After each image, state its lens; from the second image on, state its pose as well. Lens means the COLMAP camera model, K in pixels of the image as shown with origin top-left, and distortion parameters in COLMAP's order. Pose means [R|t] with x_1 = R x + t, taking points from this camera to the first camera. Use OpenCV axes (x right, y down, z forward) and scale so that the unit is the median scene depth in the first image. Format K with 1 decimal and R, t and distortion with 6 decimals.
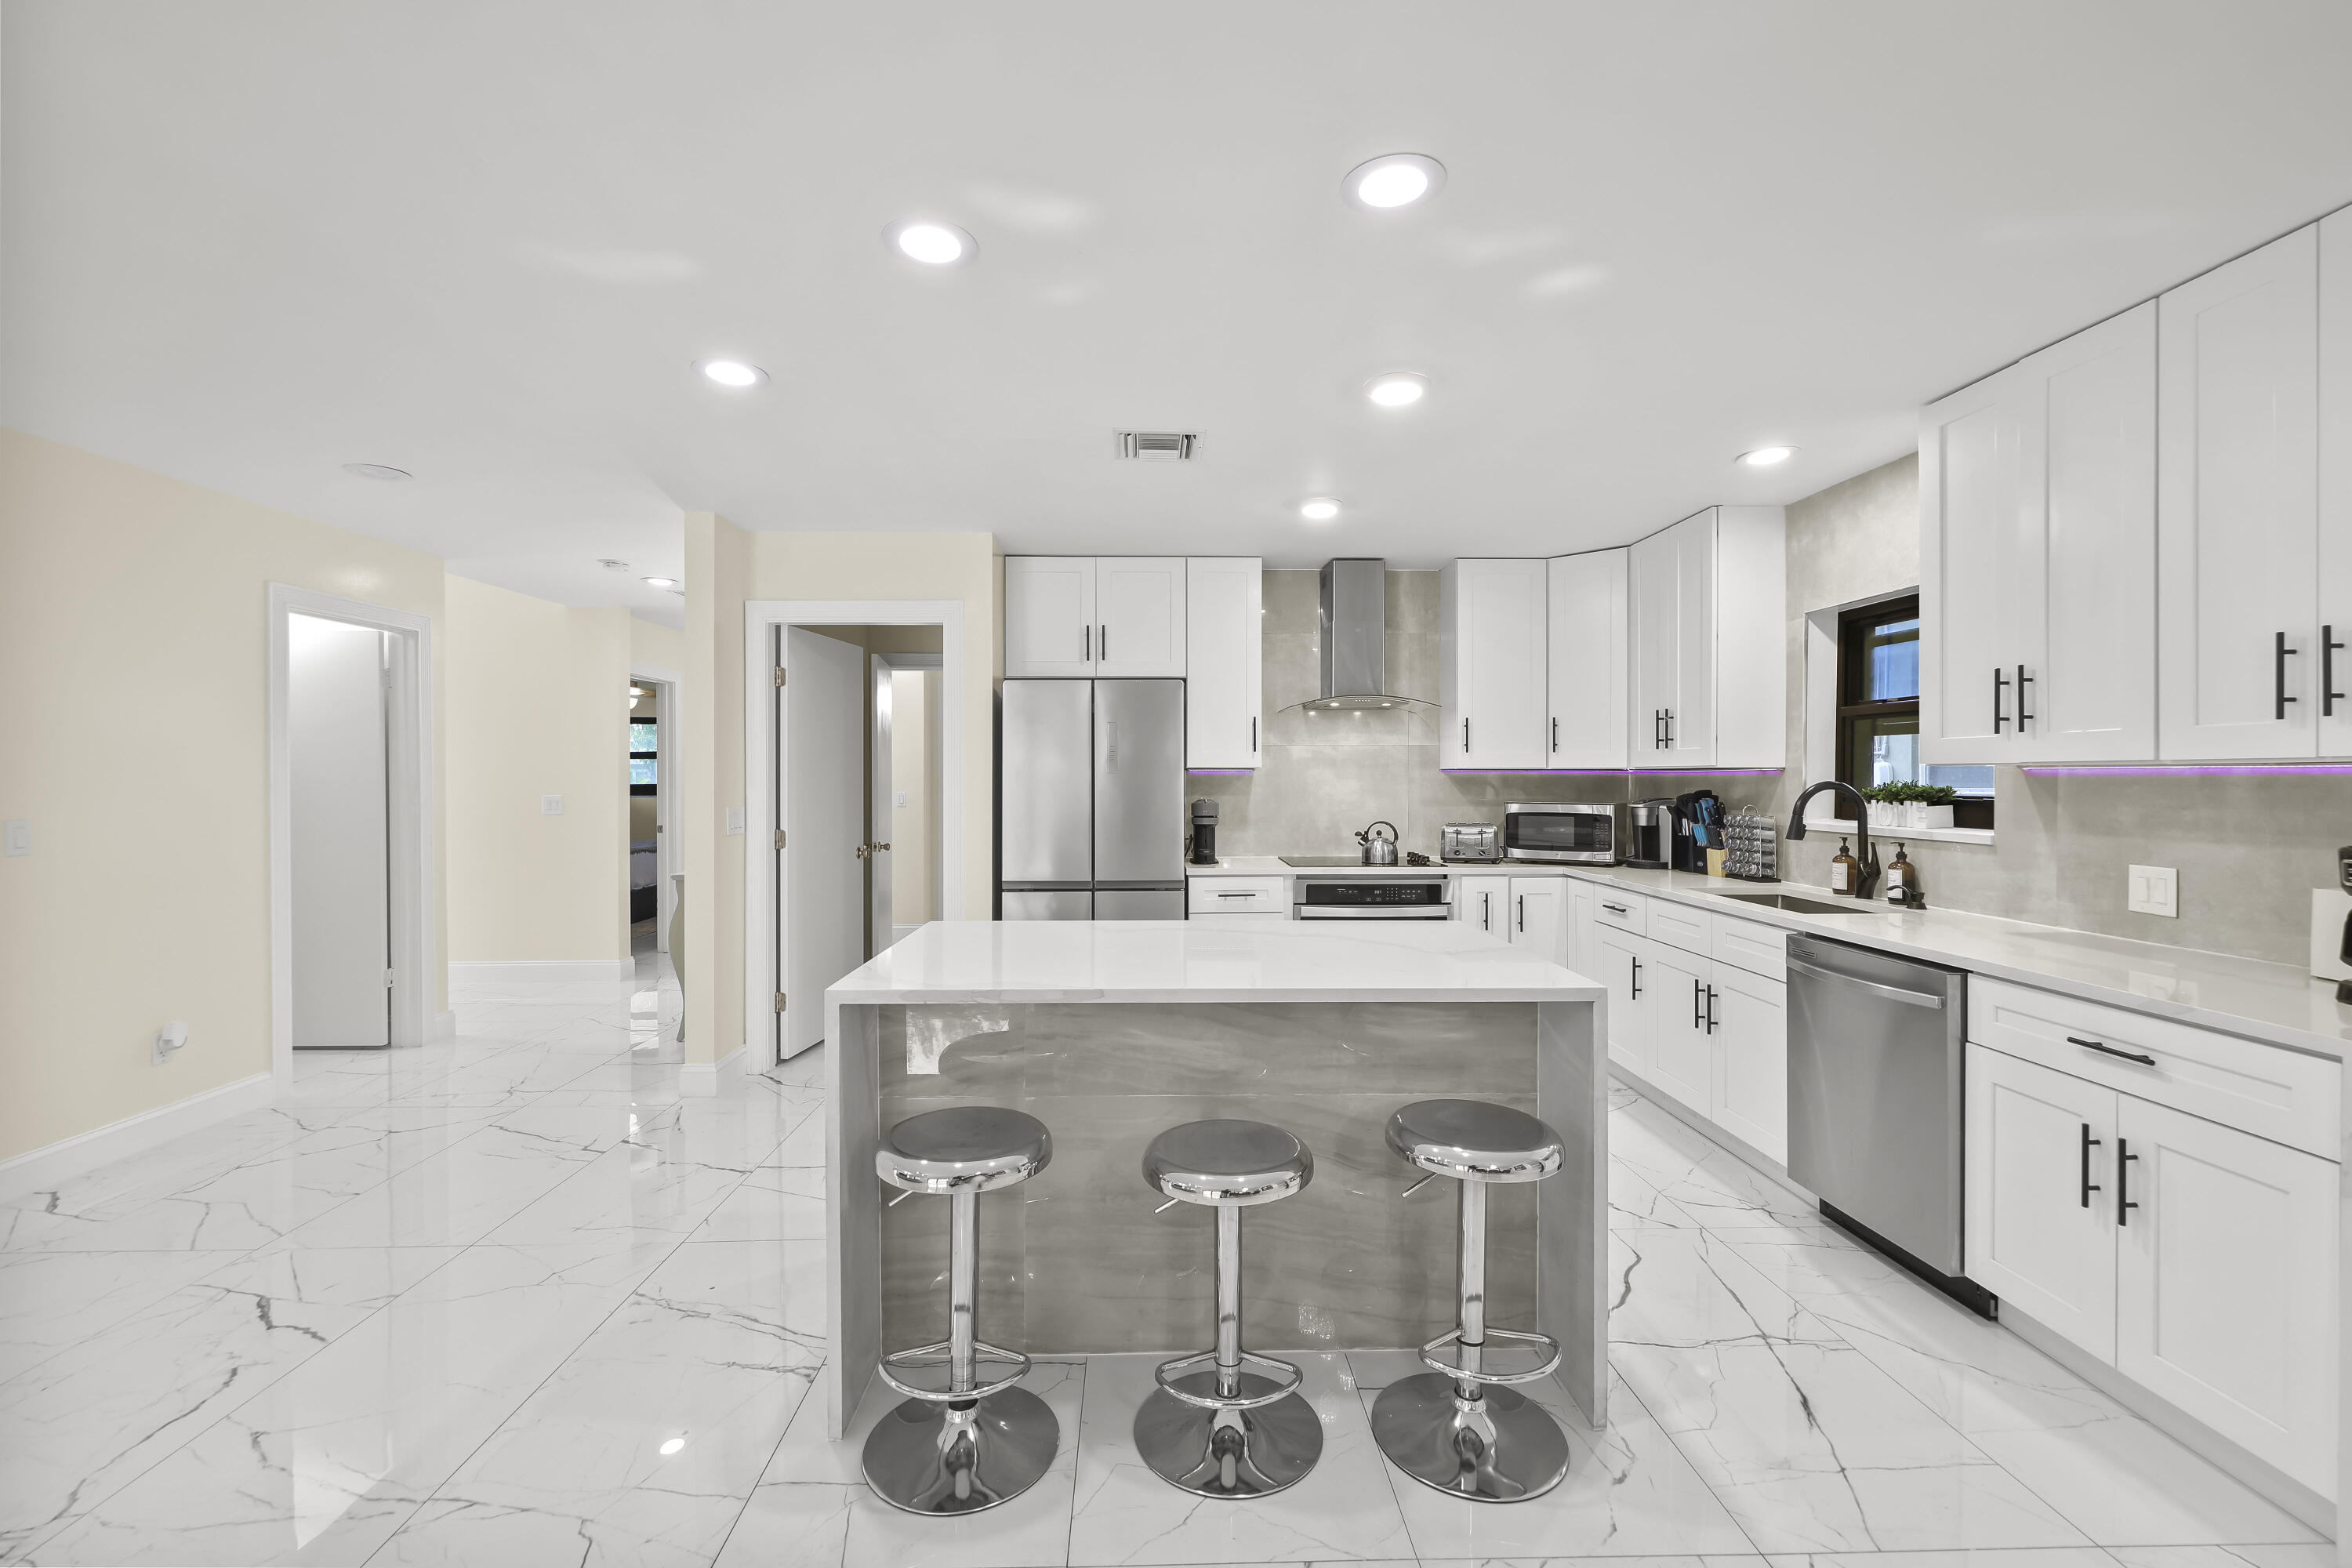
lens RADIAL K [[976.2, 0, 1170.2], [0, 976.2, 782.8], [0, 0, 1]] dist [0.000621, -0.000276]
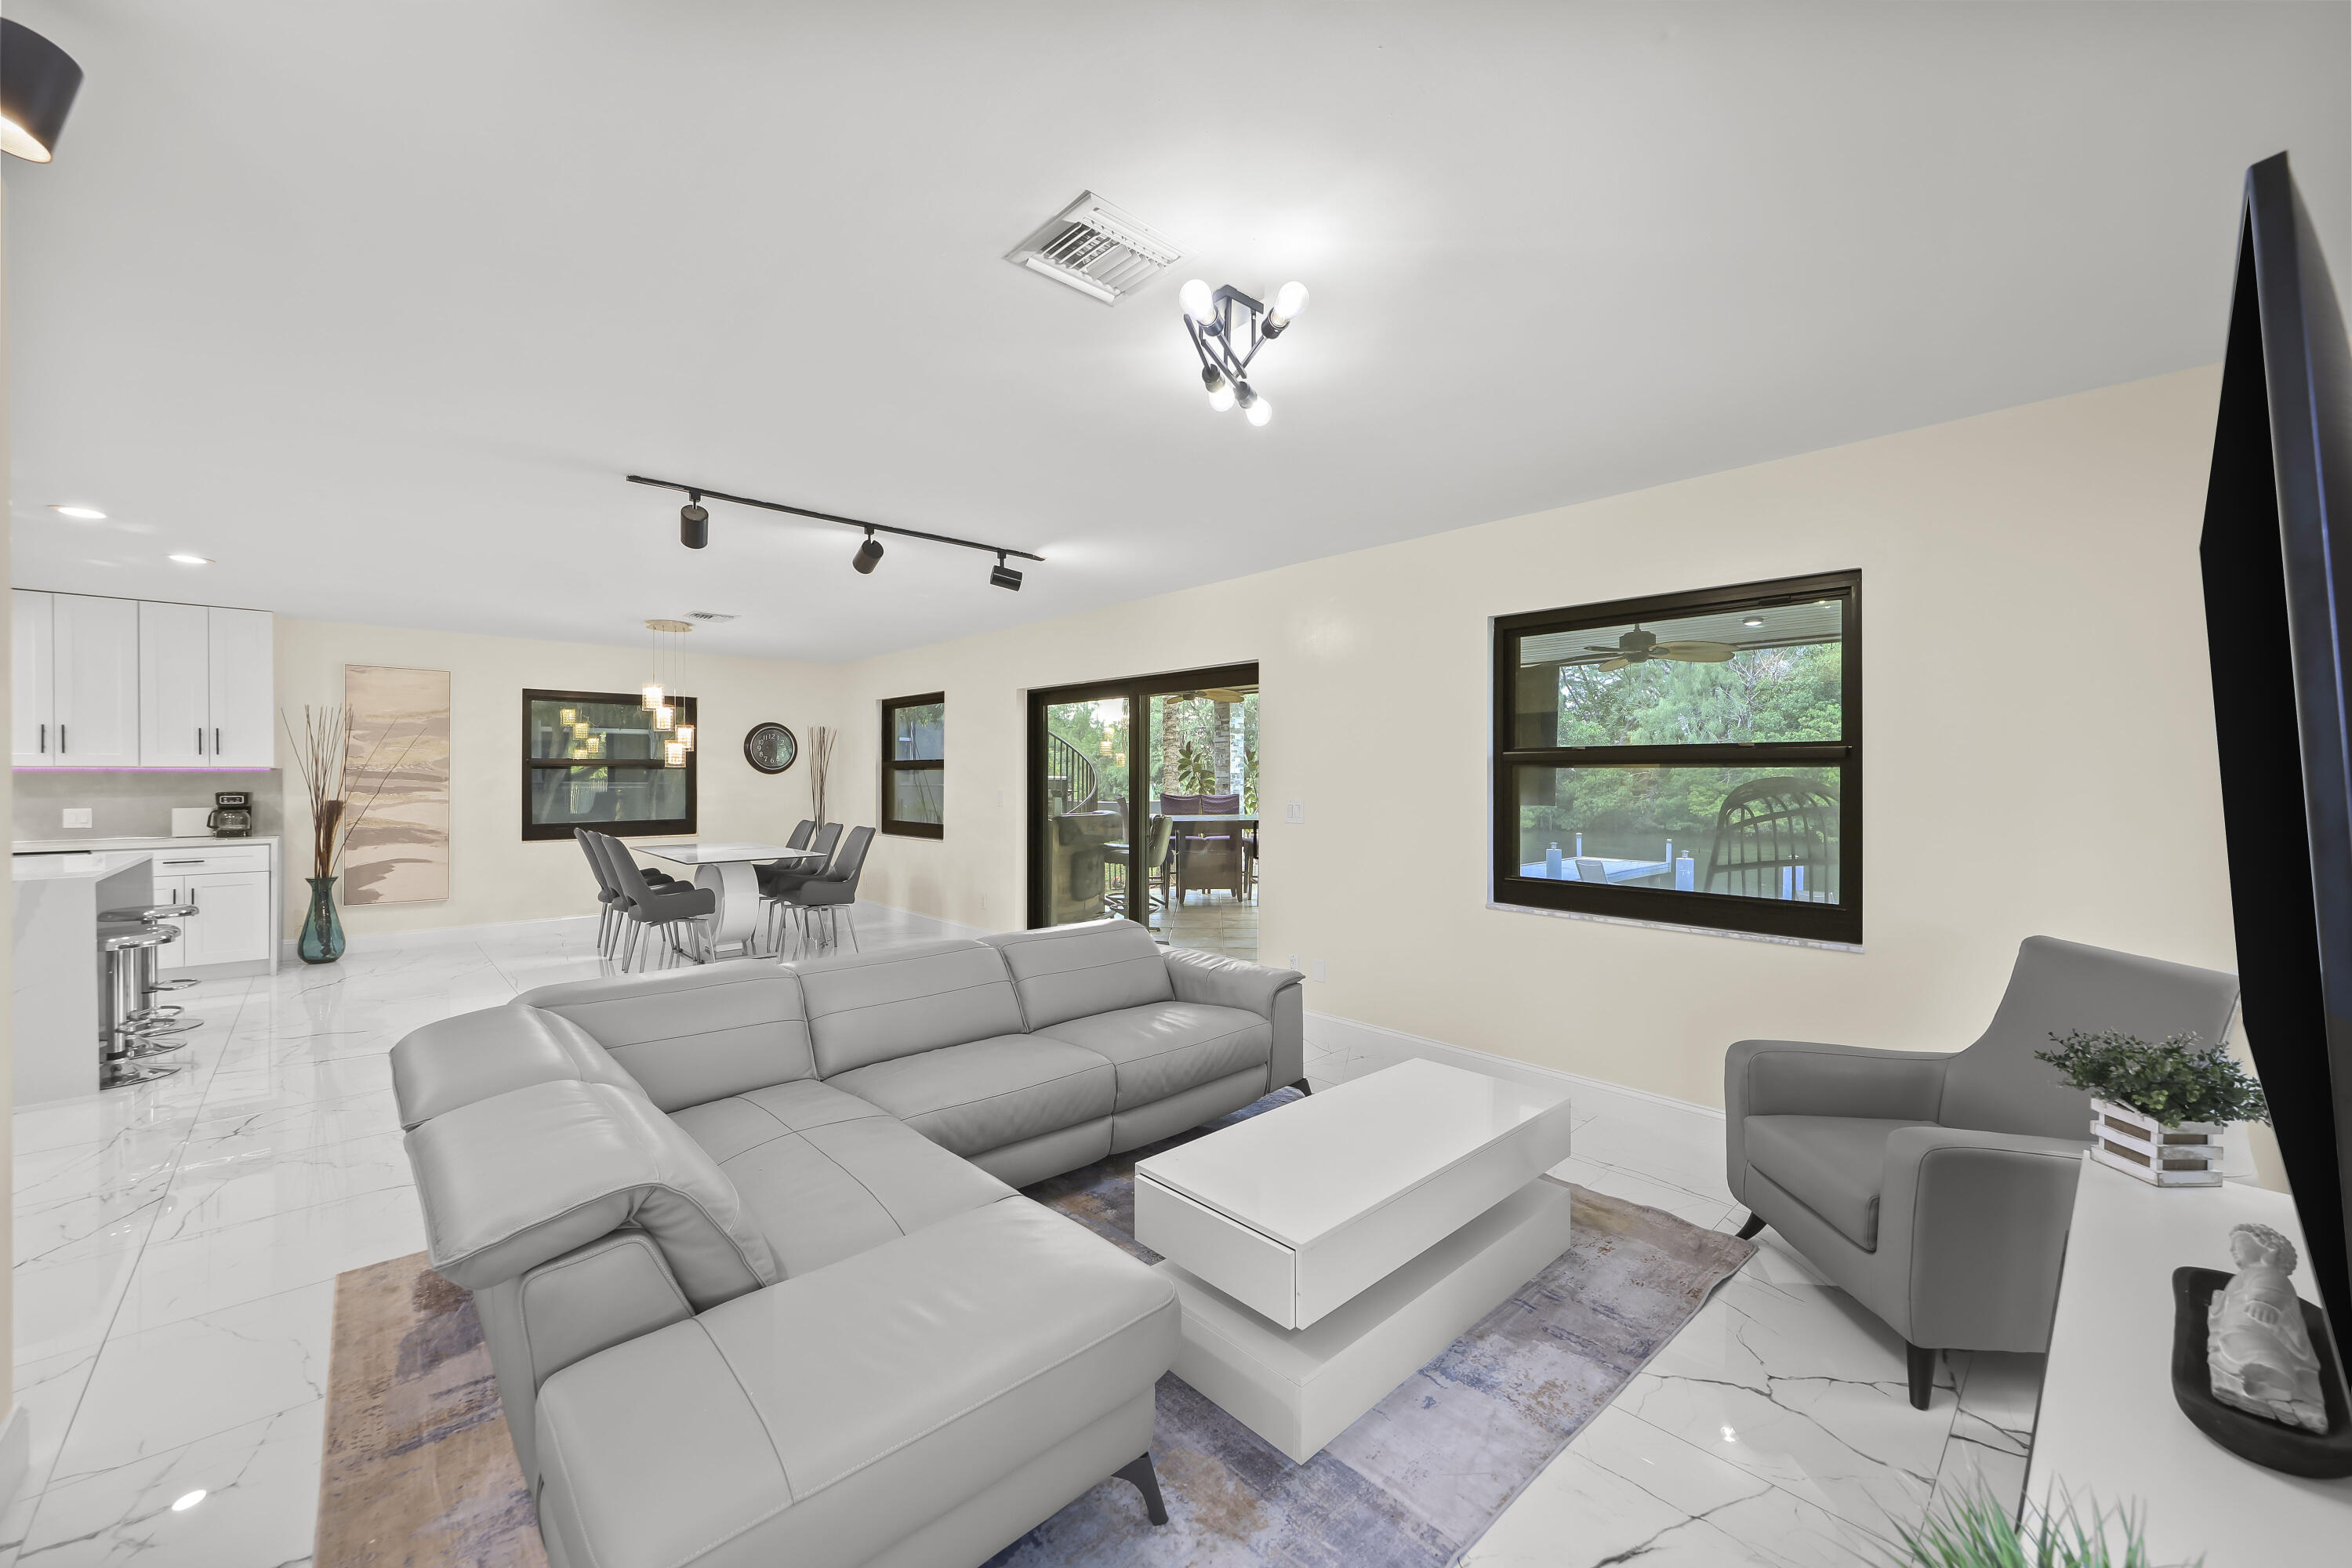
lens RADIAL K [[916.1, 0, 1173.7], [0, 916.1, 776.3], [0, 0, 1]] dist [0.003286, -0.000404]
pose [[-0.657570, -0.002582, 0.753389, -1.475456], [0.003021, 0.999977, 0.006063, -0.000814], [-0.753387, 0.006263, -0.657547, 0.254124]]
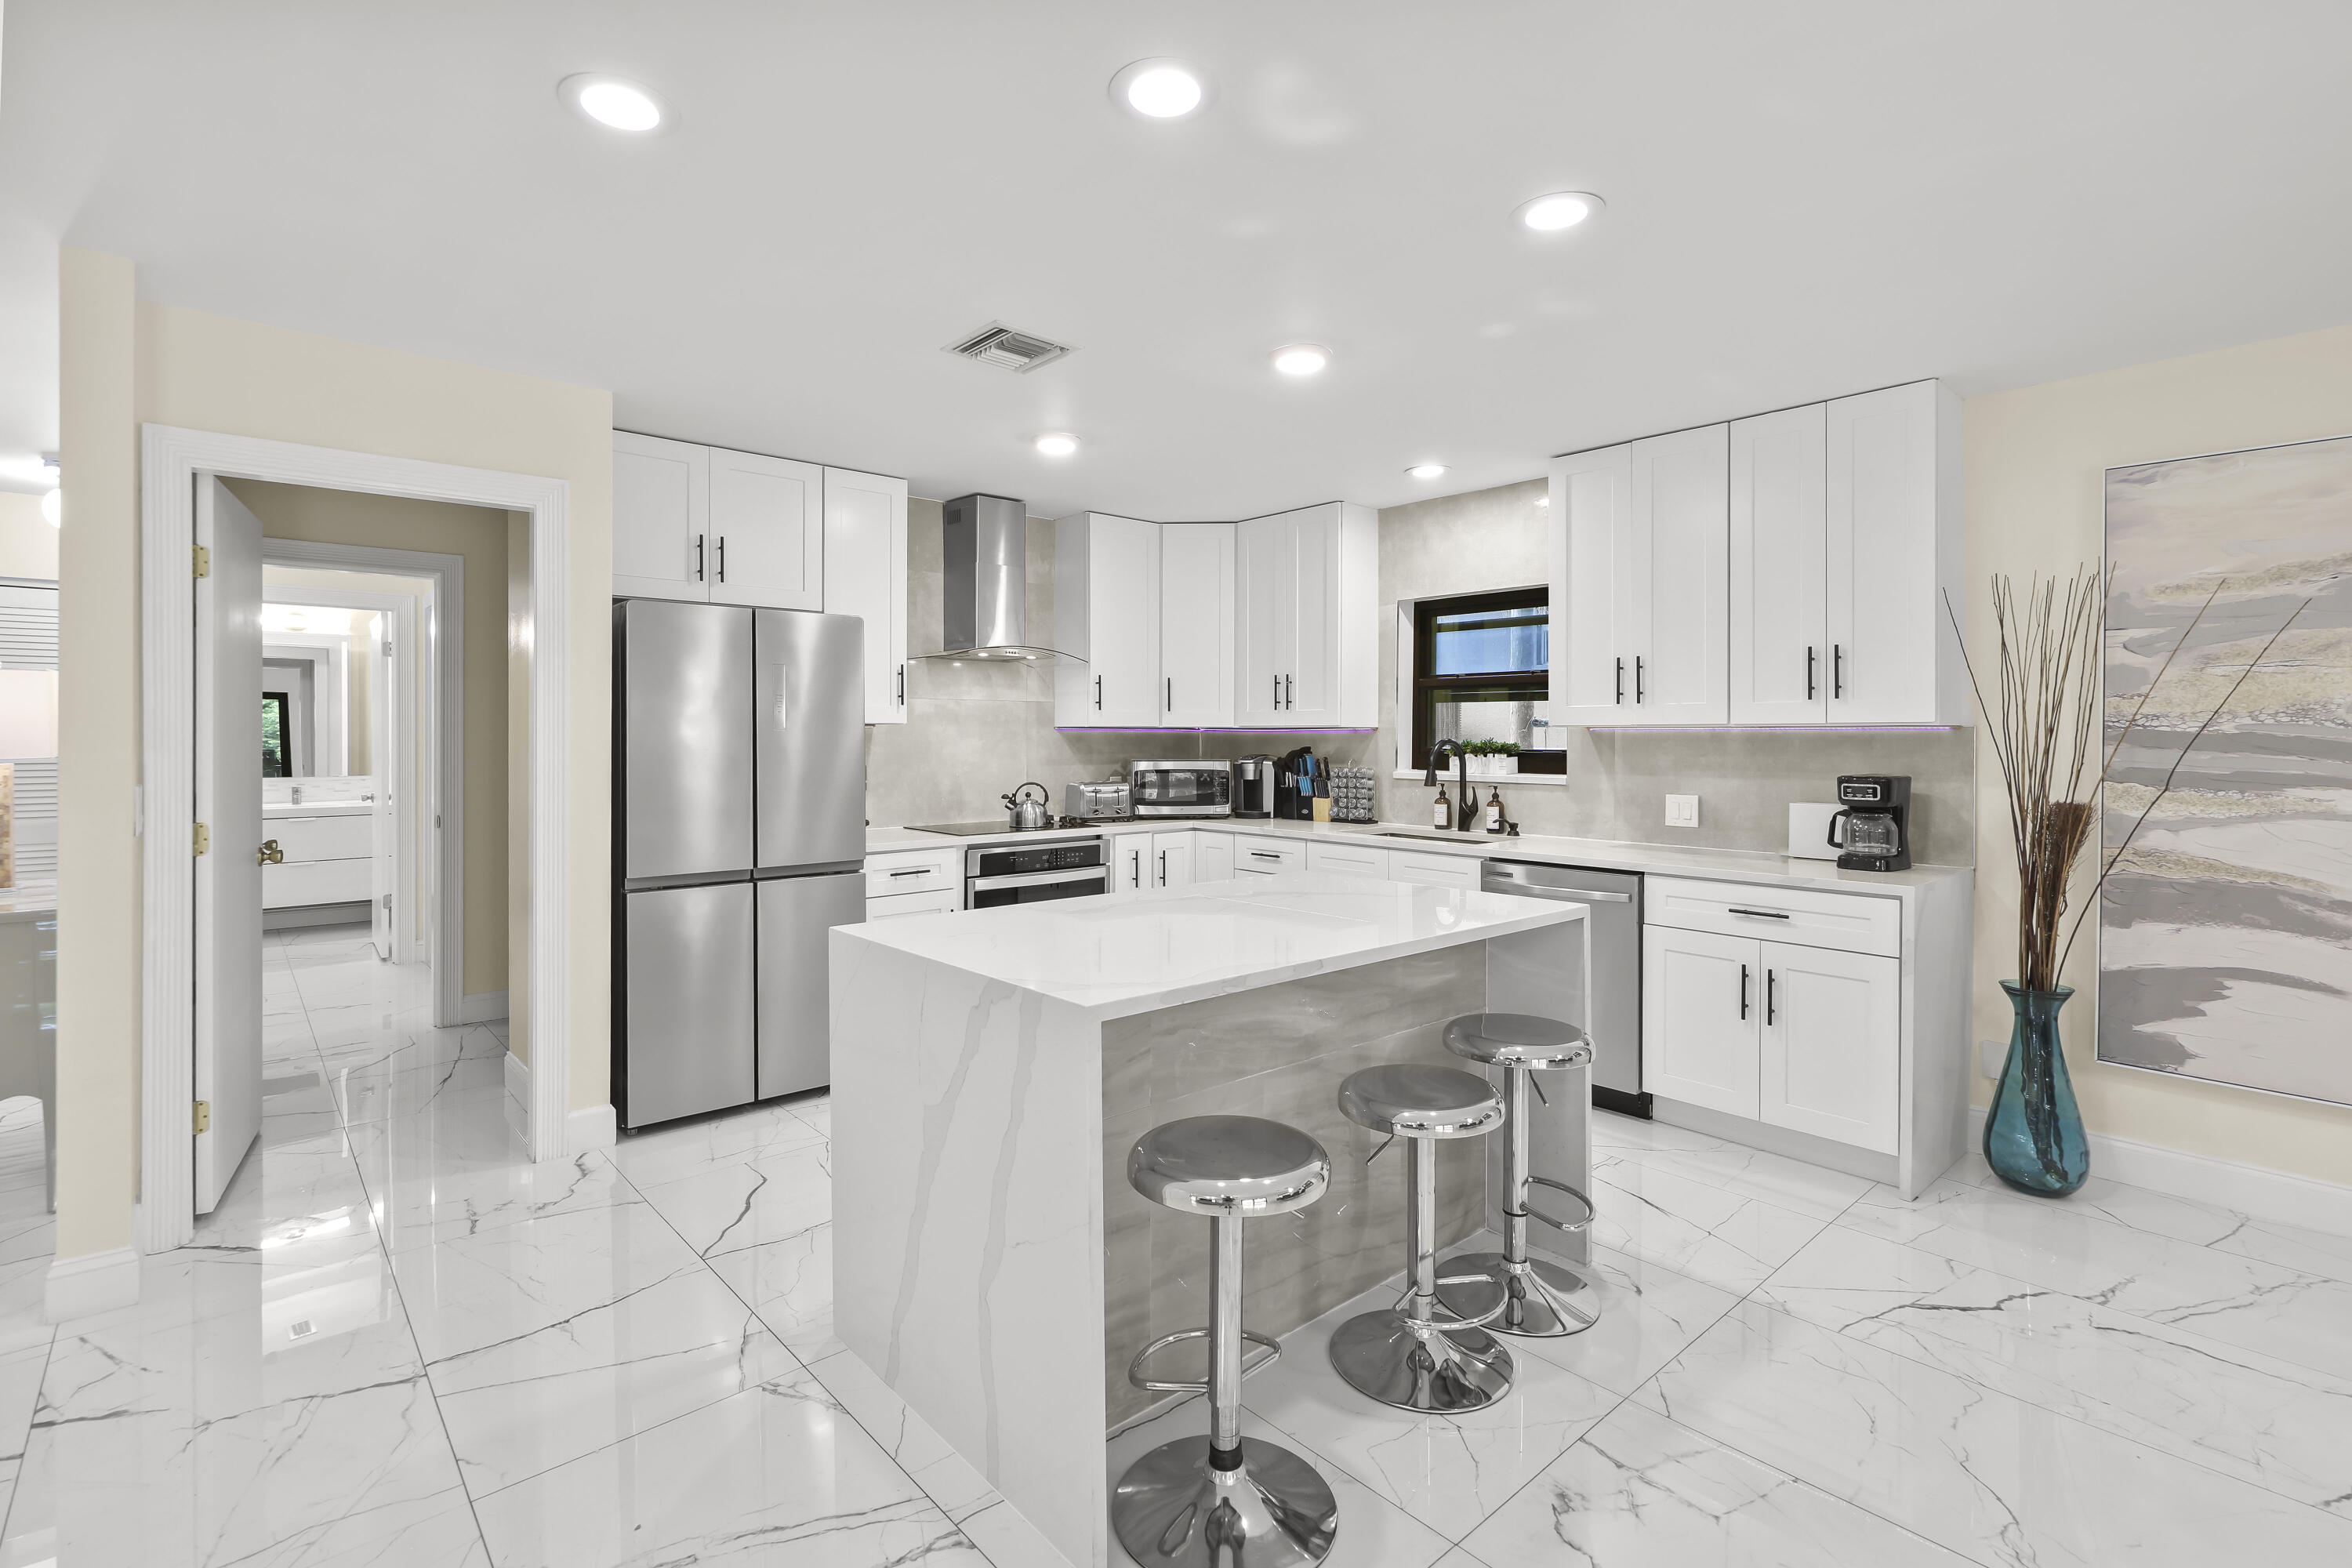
lens RADIAL K [[1081.6, 0, 1168.0], [0, 1081.6, 740.2], [0, 0, 1]] dist [-0.000665, -0.001347]
pose [[0.767369, -0.001329, 0.641204, -0.380819], [0.002677, 0.999996, -0.001132, 0.000753], [-0.641200, 0.002585, 0.767370, 0.133342]]
